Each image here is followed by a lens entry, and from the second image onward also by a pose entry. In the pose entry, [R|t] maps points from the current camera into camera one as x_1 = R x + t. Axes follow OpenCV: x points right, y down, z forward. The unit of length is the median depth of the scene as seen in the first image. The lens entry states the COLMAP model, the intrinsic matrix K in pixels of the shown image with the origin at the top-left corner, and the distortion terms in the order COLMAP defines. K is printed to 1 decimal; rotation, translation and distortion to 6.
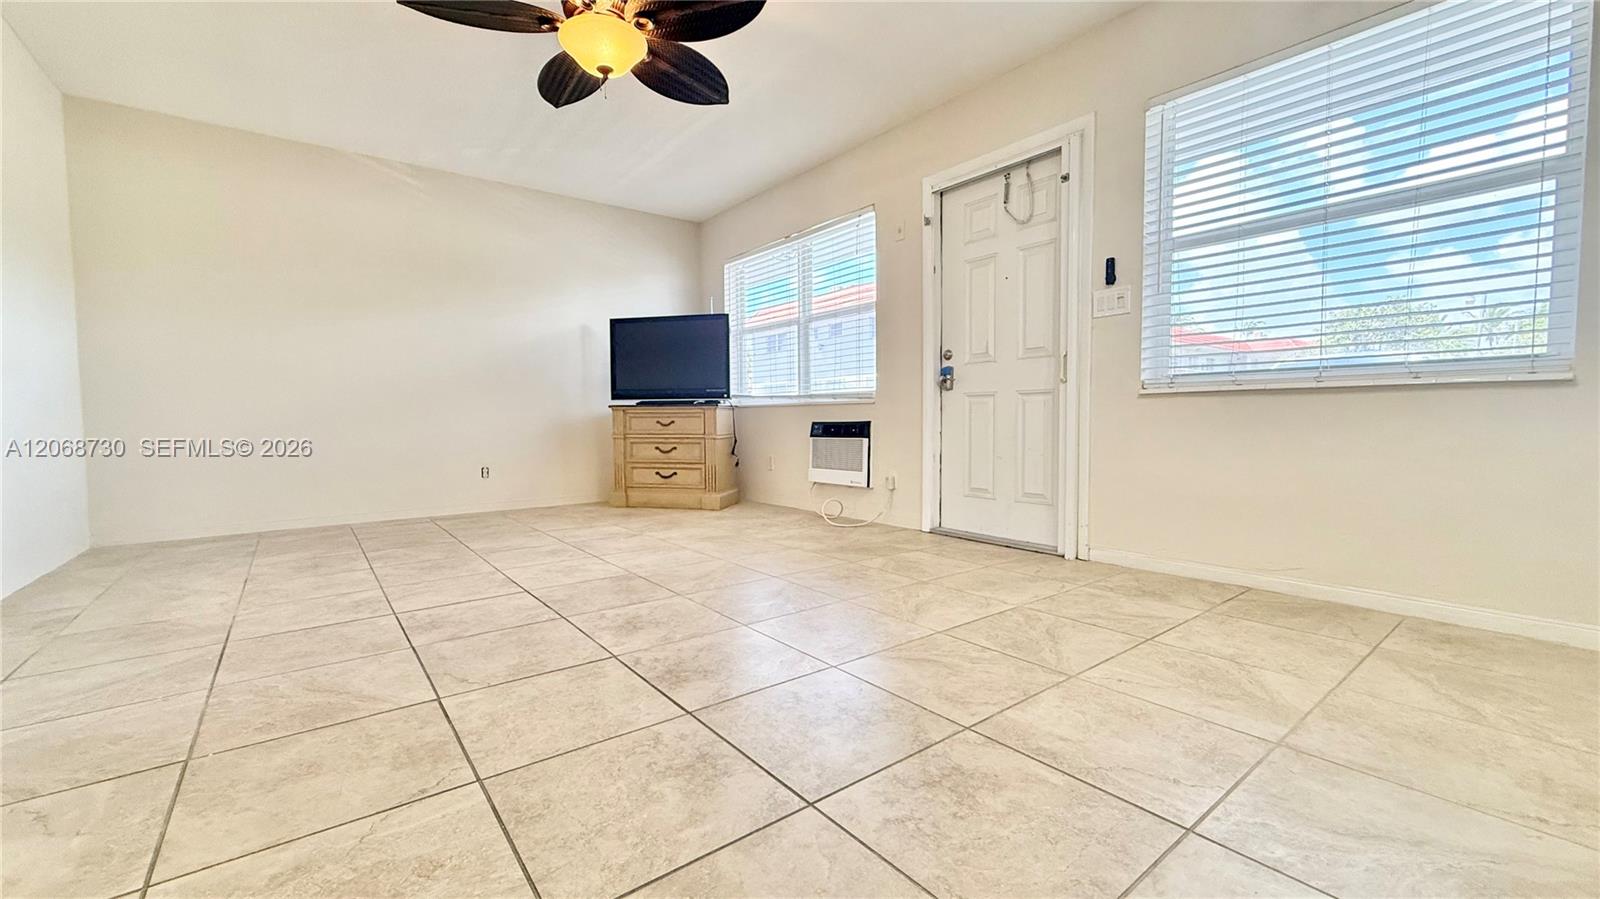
lens RADIAL K [[638.2, 0, 797.1], [0, 638.2, 451.4], [0, 0, 1]] dist [-0.001260, -0.000111]
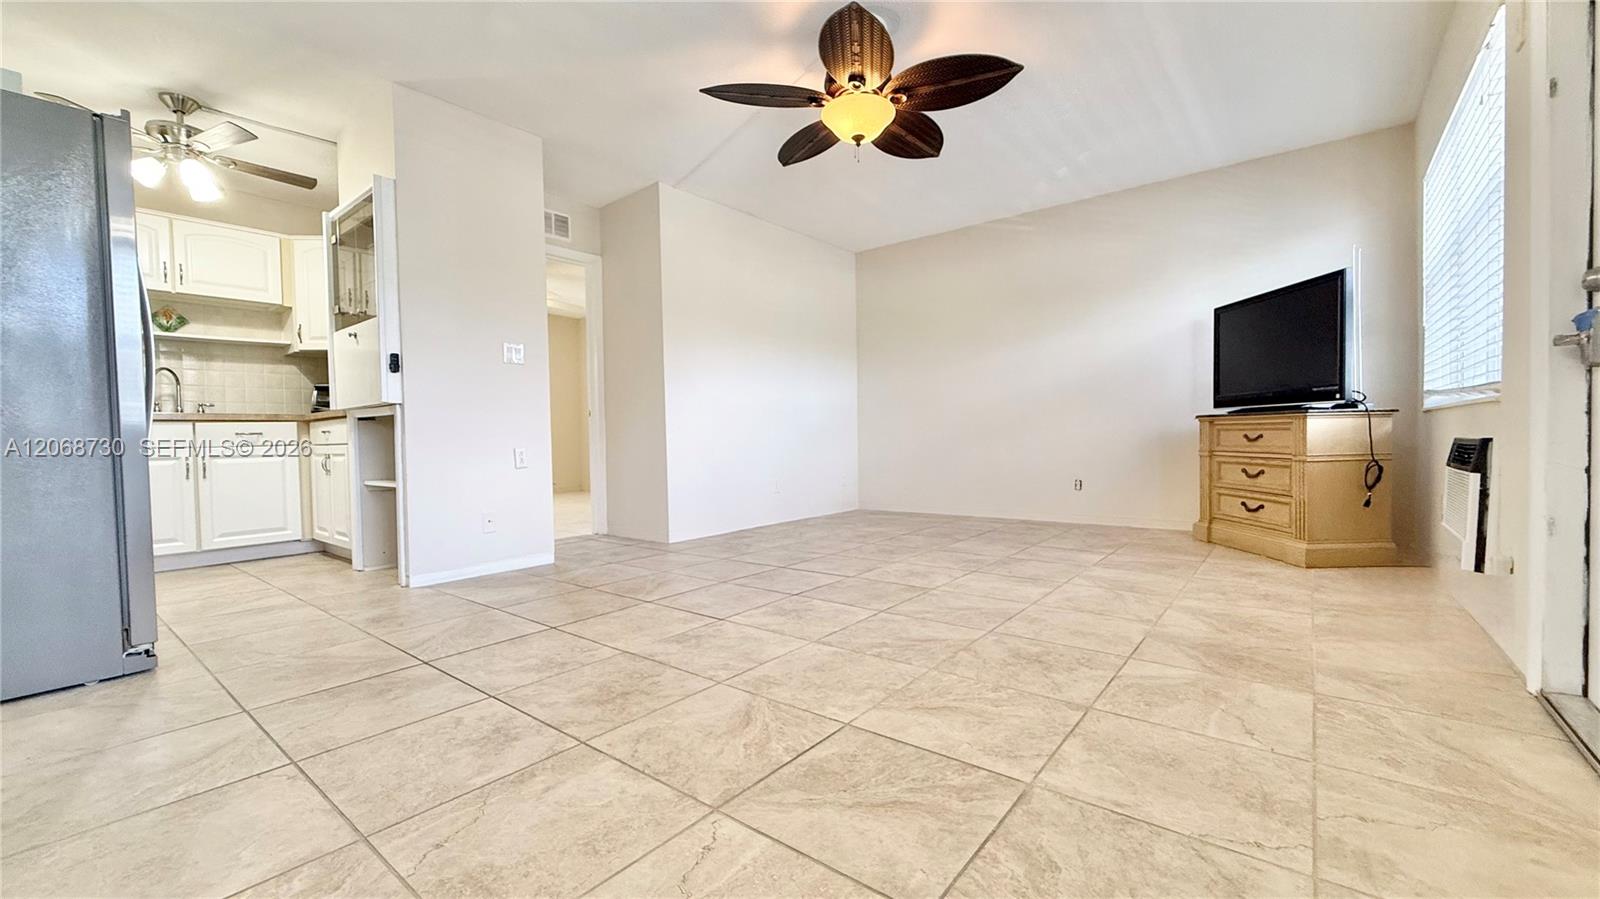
lens RADIAL K [[638.2, 0, 797.1], [0, 638.2, 451.4], [0, 0, 1]] dist [-0.001260, -0.000111]
pose [[0.226055, 0.025887, -0.973770, 0.796728], [-0.033986, 0.999248, 0.018674, -0.048520], [0.973521, 0.028873, 0.226765, 0.634558]]
